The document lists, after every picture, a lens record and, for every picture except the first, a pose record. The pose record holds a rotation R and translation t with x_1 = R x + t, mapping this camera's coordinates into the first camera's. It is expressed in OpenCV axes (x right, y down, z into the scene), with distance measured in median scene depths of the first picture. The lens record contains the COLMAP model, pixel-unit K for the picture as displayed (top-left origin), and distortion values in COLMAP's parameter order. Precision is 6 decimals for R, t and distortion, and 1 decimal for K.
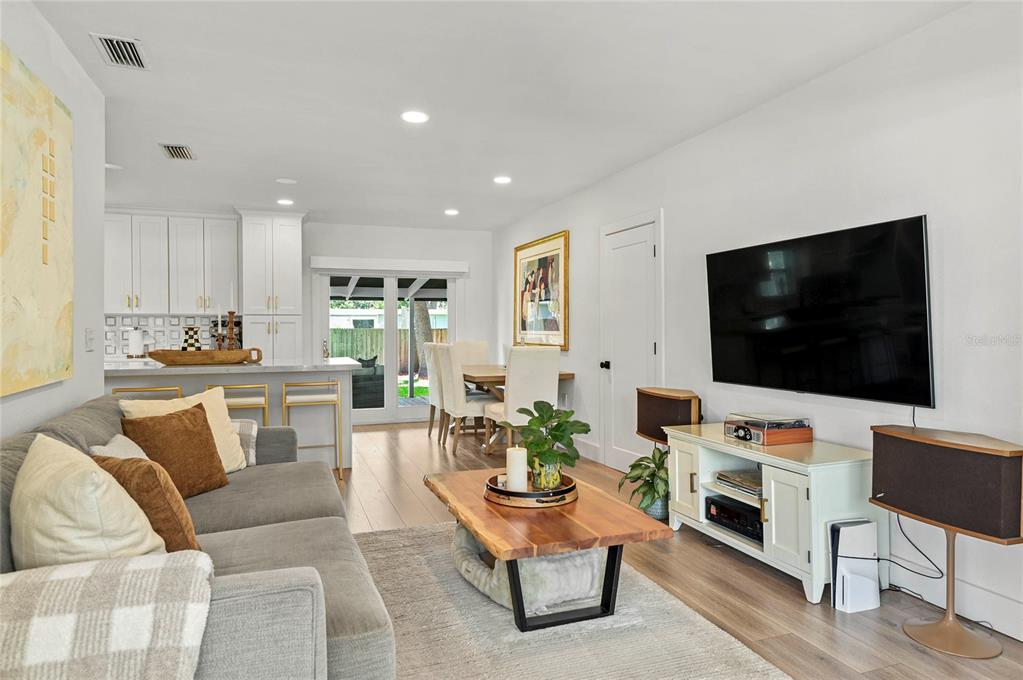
lens RADIAL K [[615.0, 0, 513.3], [0, 615.0, 334.0], [0, 0, 1]] dist [0.010619, -0.002335]
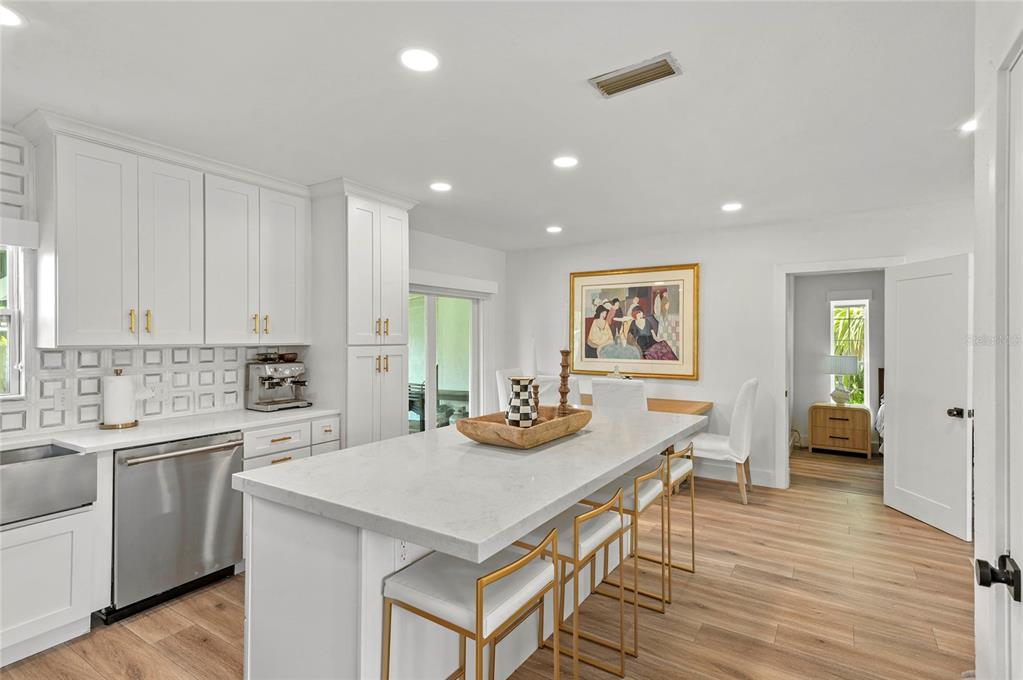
lens RADIAL K [[497.5, 0, 511.5], [0, 497.5, 340.0], [0, 0, 1]] dist [0.019333, -0.000291]
pose [[0.805303, -0.000378, 0.592864, -1.206746], [0.002707, 0.999992, -0.003038, -0.069463], [-0.592858, 0.004052, 0.805297, 0.924856]]
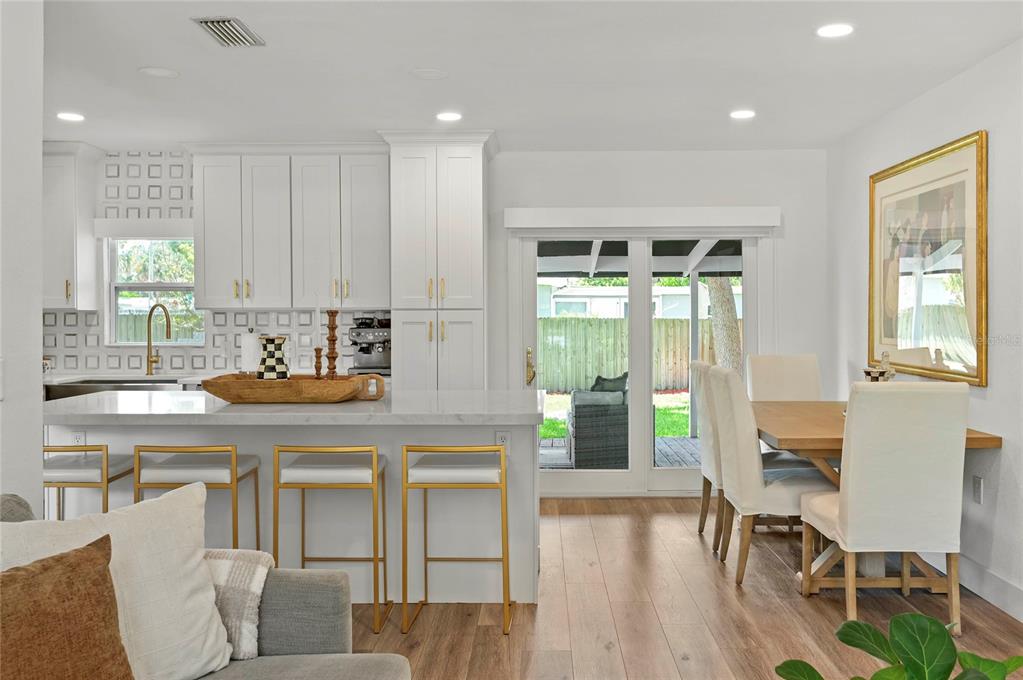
lens RADIAL K [[908.3, 0, 544.8], [0, 908.3, 324.4], [0, 0, 1]] dist [-0.019154, -0.014583]
pose [[0.937760, 0.003537, -0.347267, 0.022405], [-0.002054, 0.999987, 0.004638, -0.041512], [0.347279, -0.003636, 0.937755, 0.427491]]
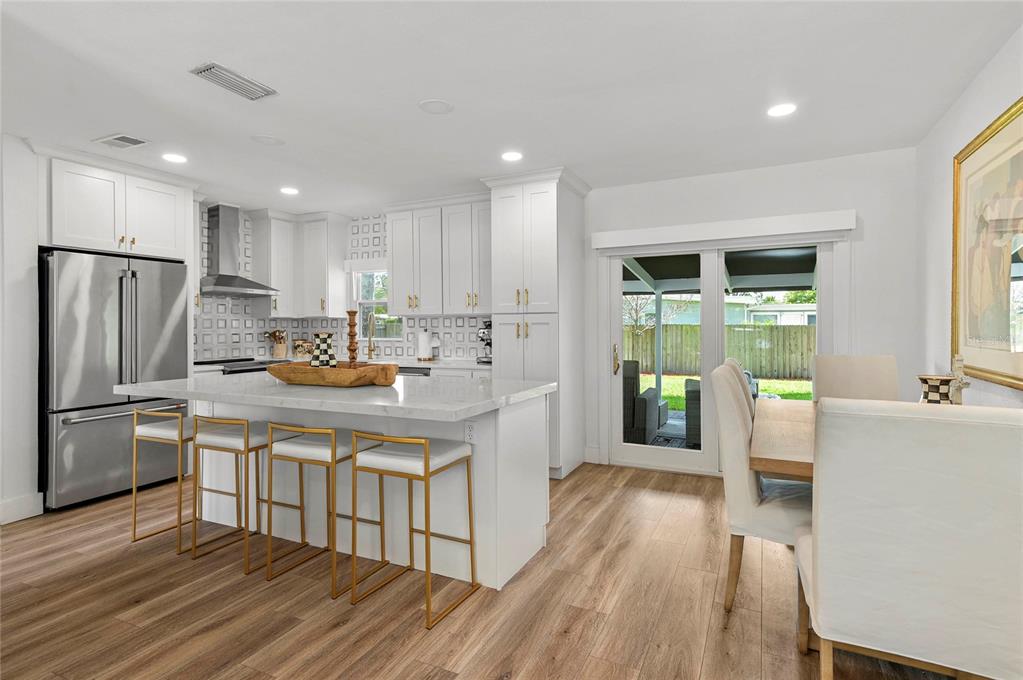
lens RADIAL K [[524.3, 0, 509.6], [0, 524.3, 325.1], [0, 0, 1]] dist [0.025911, 0.000181]
pose [[0.691414, -0.002738, -0.722454, 0.134399], [-0.001334, 0.999986, -0.005066, -0.026629], [0.722458, 0.004466, 0.691401, 1.076039]]
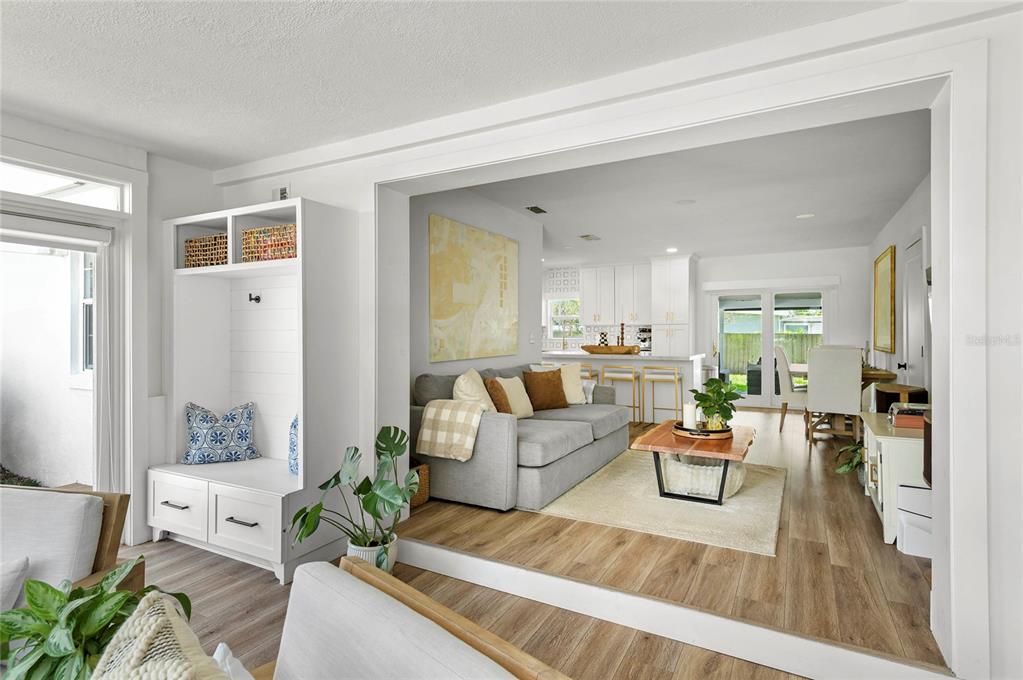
lens RADIAL K [[520.7, 0, 511.5], [0, 520.7, 340.0], [0, 0, 1]] dist [0.016429, -0.000569]
pose [[0.656064, 0.009496, -0.754646, 0.638482], [-0.007310, 0.999954, 0.006228, 0.003838], [0.754670, 0.001430, 0.656103, -0.261486]]
